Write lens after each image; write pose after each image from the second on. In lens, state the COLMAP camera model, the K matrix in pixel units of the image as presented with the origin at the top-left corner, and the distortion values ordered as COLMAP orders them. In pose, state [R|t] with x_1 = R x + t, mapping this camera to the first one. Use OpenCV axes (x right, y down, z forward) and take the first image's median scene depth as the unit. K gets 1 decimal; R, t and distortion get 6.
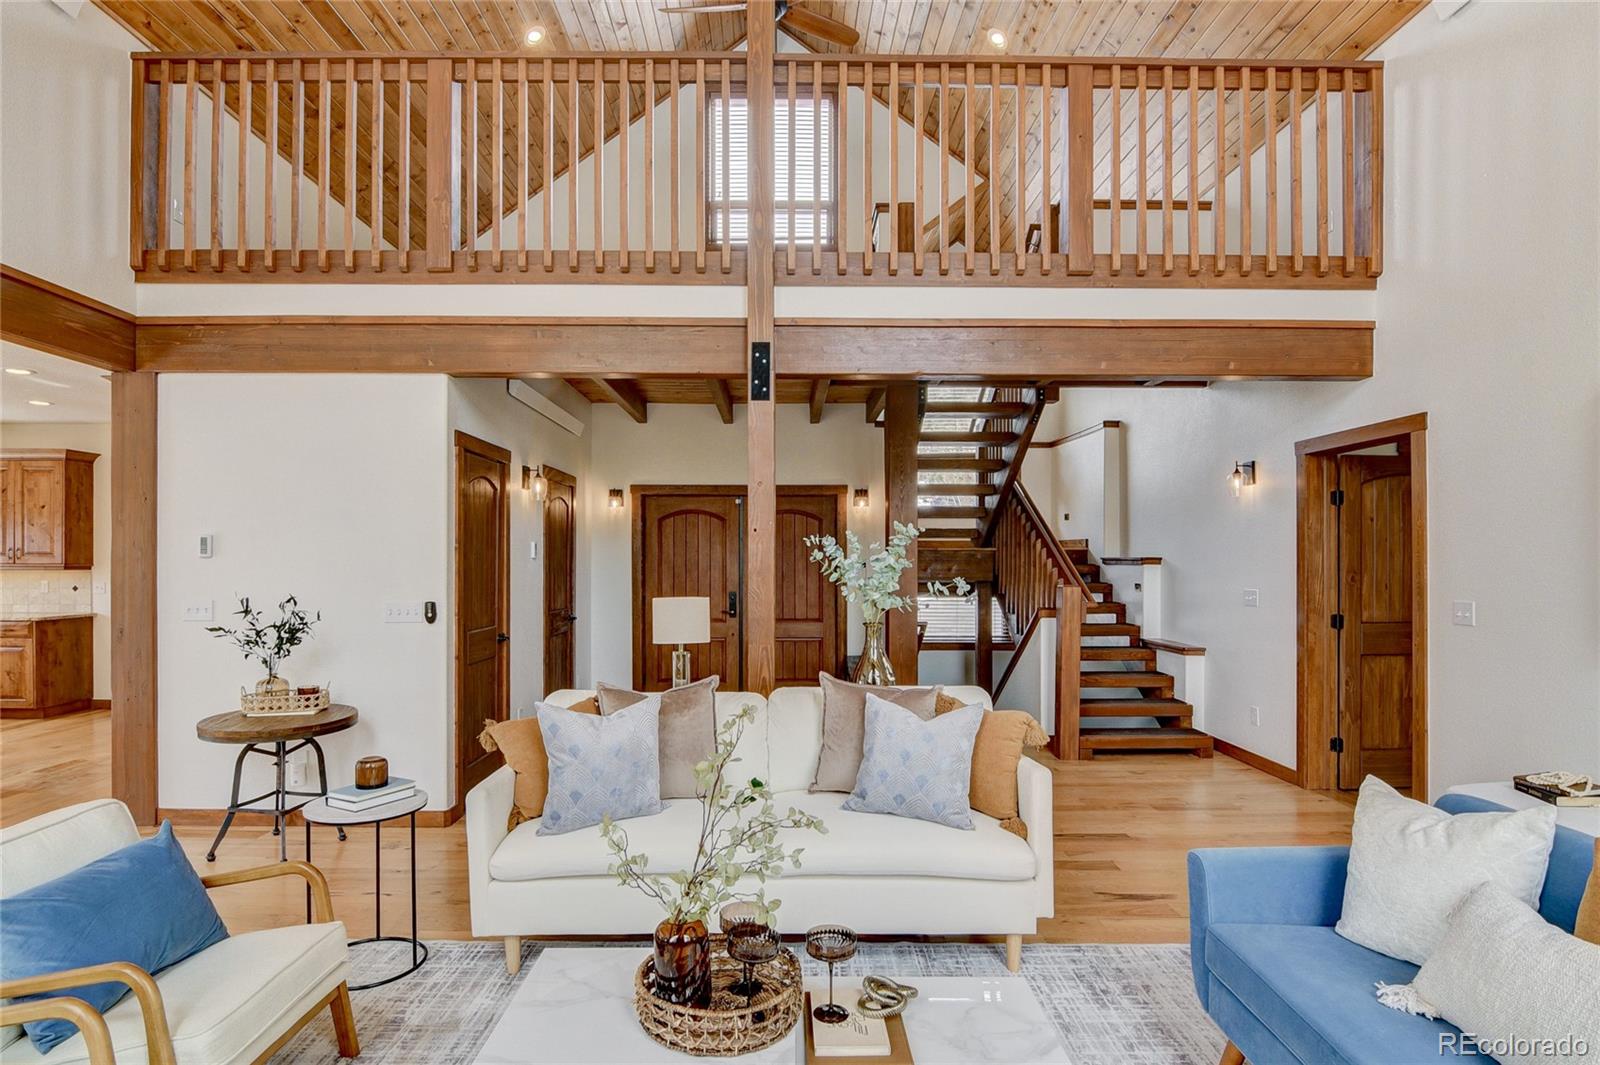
lens RADIAL K [[843.7, 0, 800.0], [0, 843.7, 532.5], [0, 0, 1]] dist [0.000086, -0.000301]
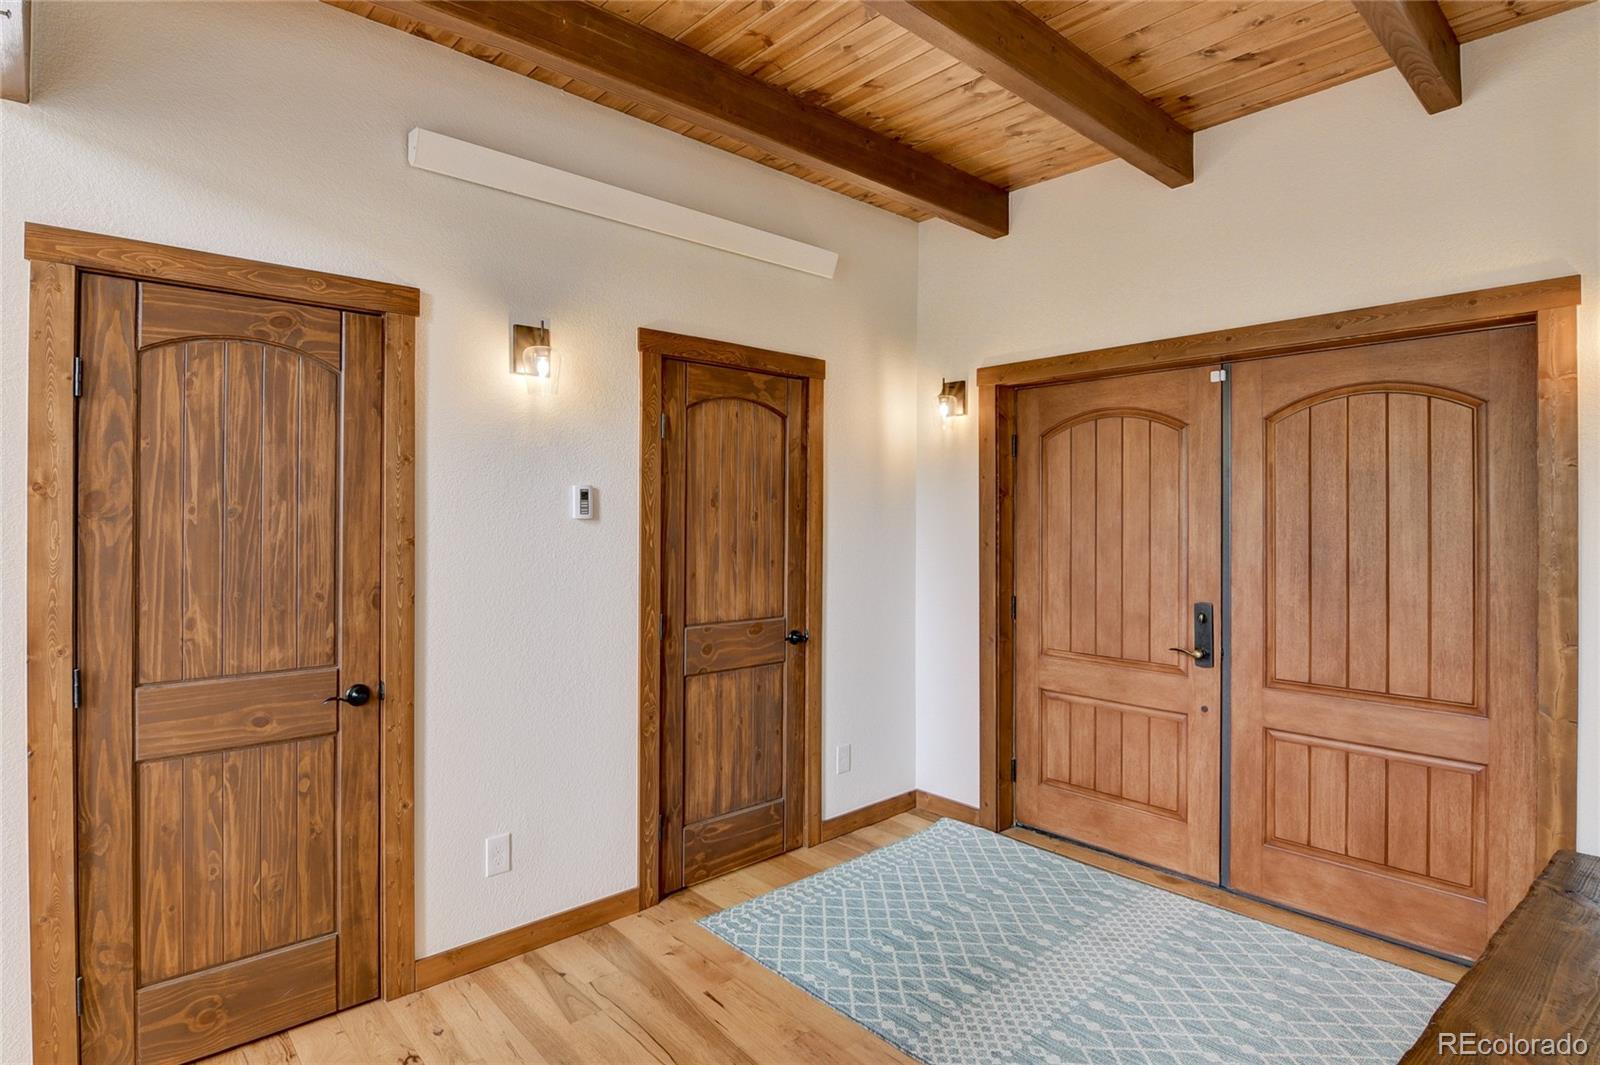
lens RADIAL K [[843.7, 0, 800.0], [0, 843.7, 532.5], [0, 0, 1]] dist [0.000086, -0.000301]
pose [[0.659301, 0.013033, -0.751766, 0.096101], [0.020339, 0.999175, 0.035160, 0.018123], [0.751604, -0.038471, 0.658492, 0.590431]]
